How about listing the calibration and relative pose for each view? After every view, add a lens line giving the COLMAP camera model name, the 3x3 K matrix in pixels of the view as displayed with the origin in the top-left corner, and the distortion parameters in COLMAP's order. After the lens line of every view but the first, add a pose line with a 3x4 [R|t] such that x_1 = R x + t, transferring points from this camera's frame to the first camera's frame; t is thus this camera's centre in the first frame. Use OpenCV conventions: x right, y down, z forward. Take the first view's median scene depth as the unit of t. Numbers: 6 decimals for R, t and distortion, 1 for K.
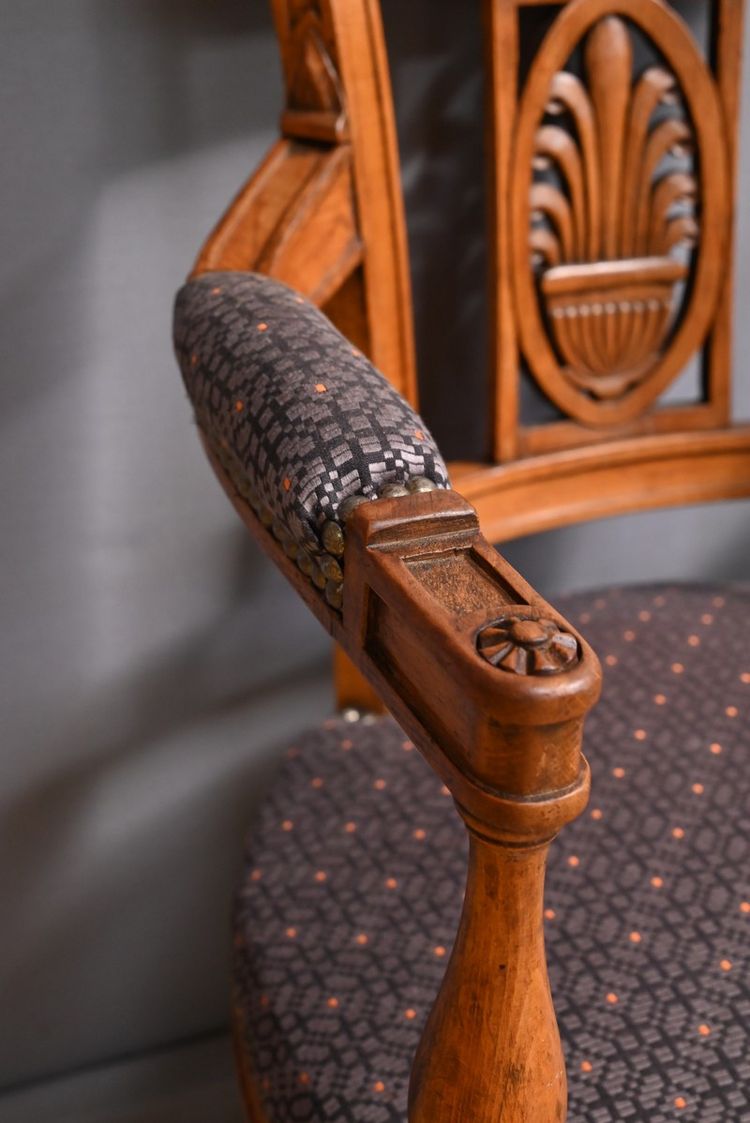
lens RADIAL K [[1590.4, 0, 371.5], [0, 1590.4, 560.1], [0, 0, 1]] dist [-0.022507, 0.000000]
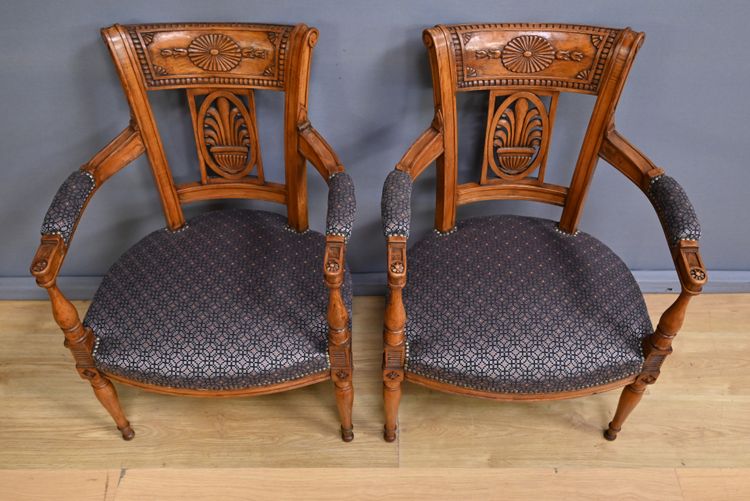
lens RADIAL K [[676.5, 0, 375.1], [0, 676.5, 251.1], [0, 0, 1]] dist [-0.005571, -0.011671]
pose [[0.920136, 0.273605, -0.280159, 1.595012], [-0.167098, 0.921350, 0.350988, -0.915439], [0.354157, -0.276142, 0.893487, -0.853255]]
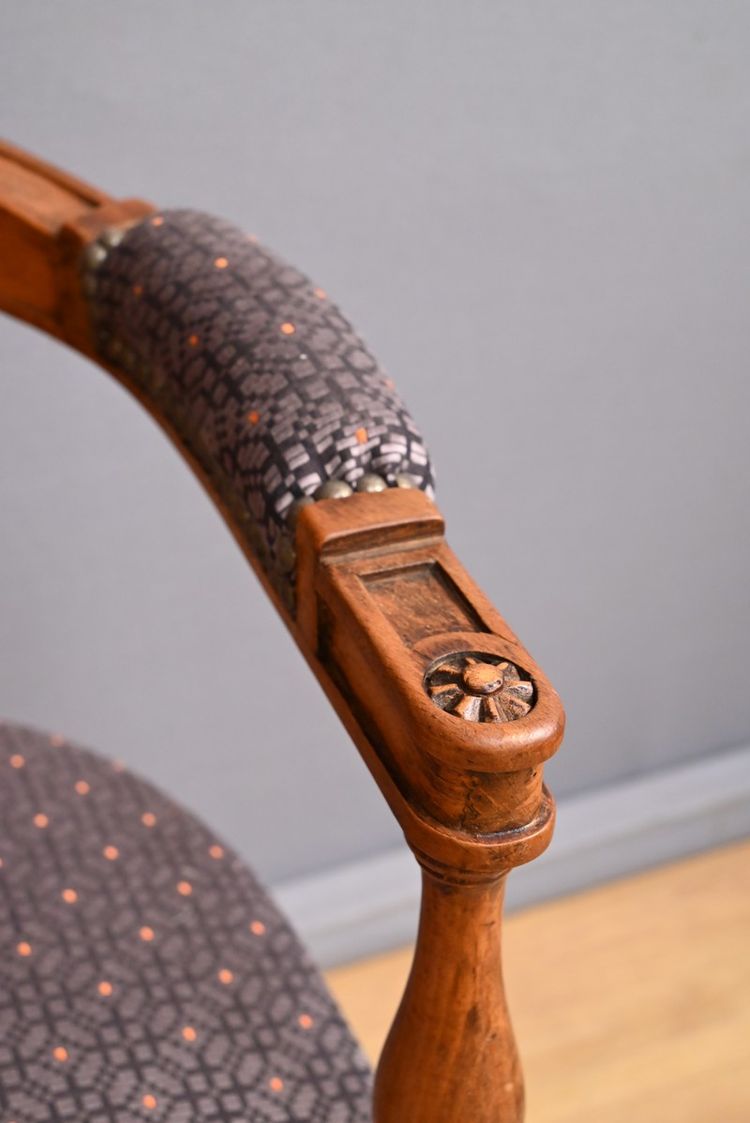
lens RADIAL K [[1590.4, 0, 375.1], [0, 1590.4, 571.2], [0, 0, 1]] dist [-0.022507, 0.000000]
pose [[0.999334, -0.004596, 0.036211, 0.838664], [-0.000089, 0.991732, 0.128328, -0.236072], [-0.036502, -0.128246, 0.991070, 0.368989]]
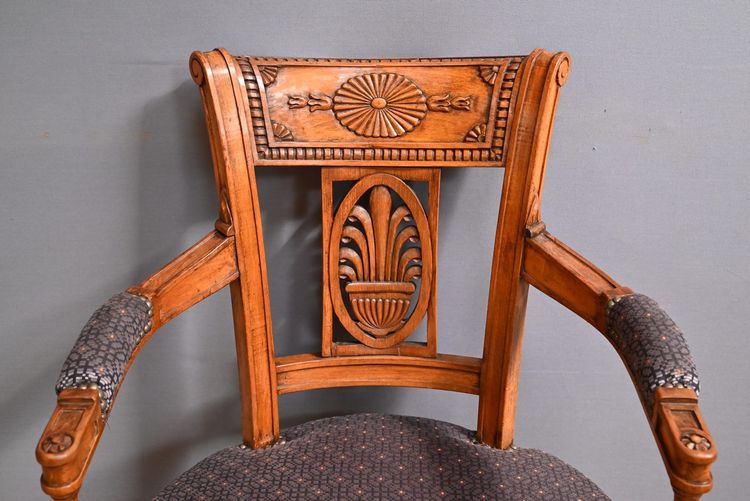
lens RADIAL K [[956.6, 0, 378.5], [0, 956.6, 254.2], [0, 0, 1]] dist [-0.004054, 0.000000]
pose [[0.925029, 0.144535, -0.351328, 0.922018], [-0.165155, 0.985833, -0.029277, -0.265503], [0.342119, 0.085105, 0.935795, -0.499205]]
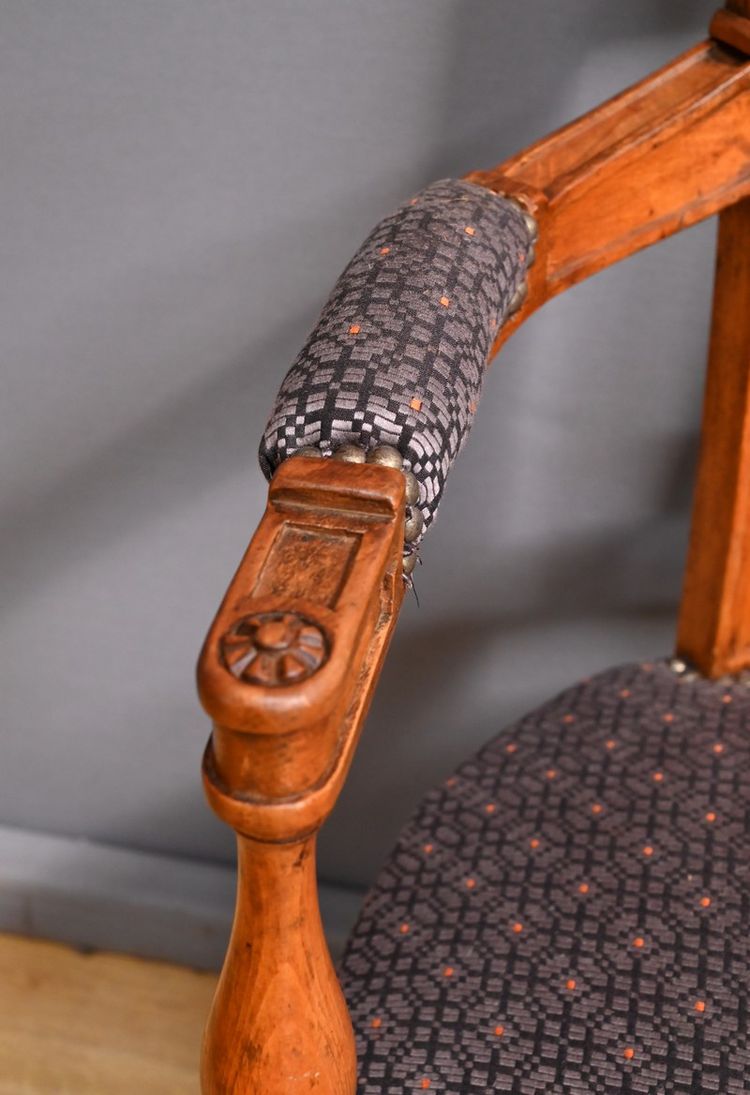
lens RADIAL K [[1670.1, 0, 352.5], [0, 1670.1, 500.0], [0, 0, 1]] dist [-0.025675, 0.000000]
pose [[0.814111, 0.304145, -0.494692, 0.390791], [-0.263380, 0.952605, 0.152235, -0.127227], [0.517547, 0.006356, 0.855631, 0.097473]]
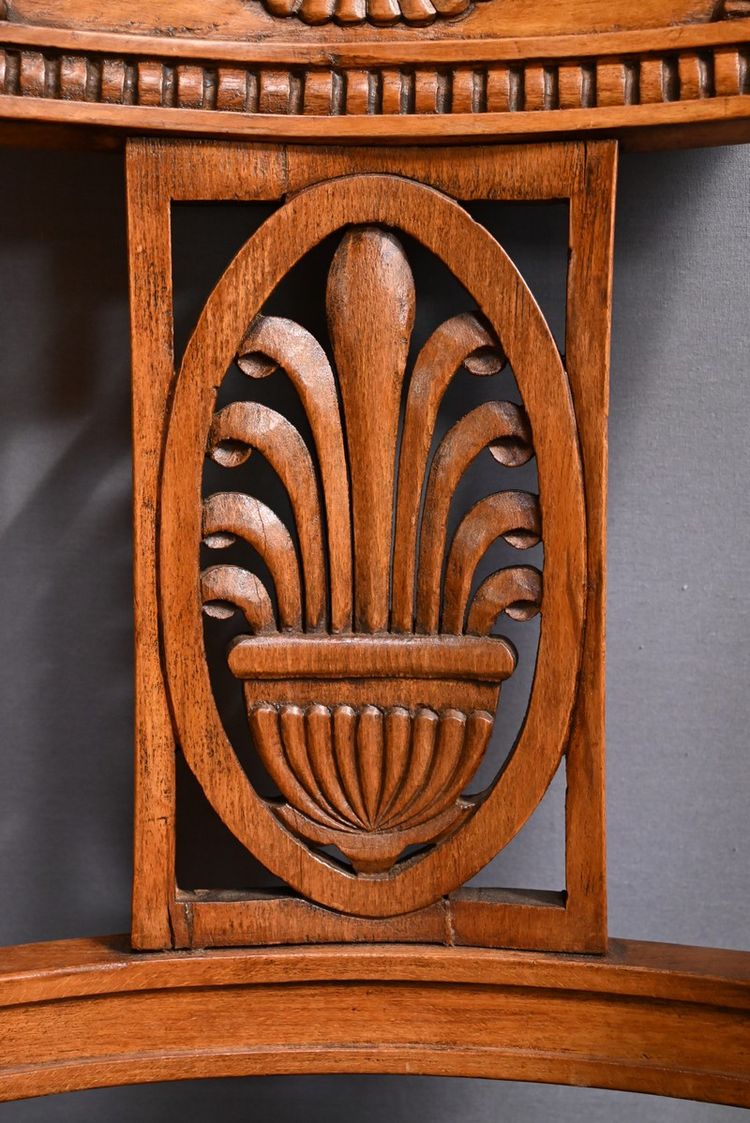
lens RADIAL K [[1590.4, 0, 369.9], [0, 1590.4, 560.5], [0, 0, 1]] dist [-0.022507, 0.000000]
pose [[0.919894, 0.078105, -0.384311, 0.530881], [-0.163715, 0.966973, -0.195350, -0.141854], [0.356360, 0.242618, 0.902299, 0.661992]]
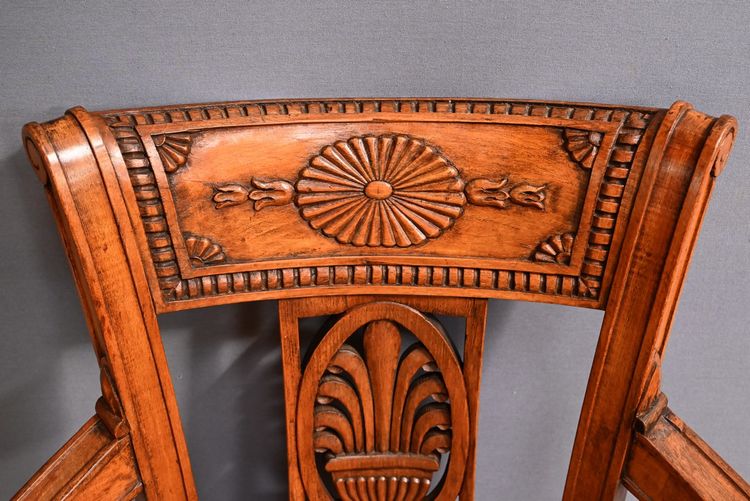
lens RADIAL K [[1042.3, 0, 377.3], [0, 1042.3, 254.5], [0, 0, 1]] dist [-0.009530, 0.000000]
pose [[0.926403, 0.218627, -0.306561, 0.567055], [-0.158694, 0.965027, 0.208658, -0.800832], [0.341458, -0.144652, 0.928699, 0.199561]]
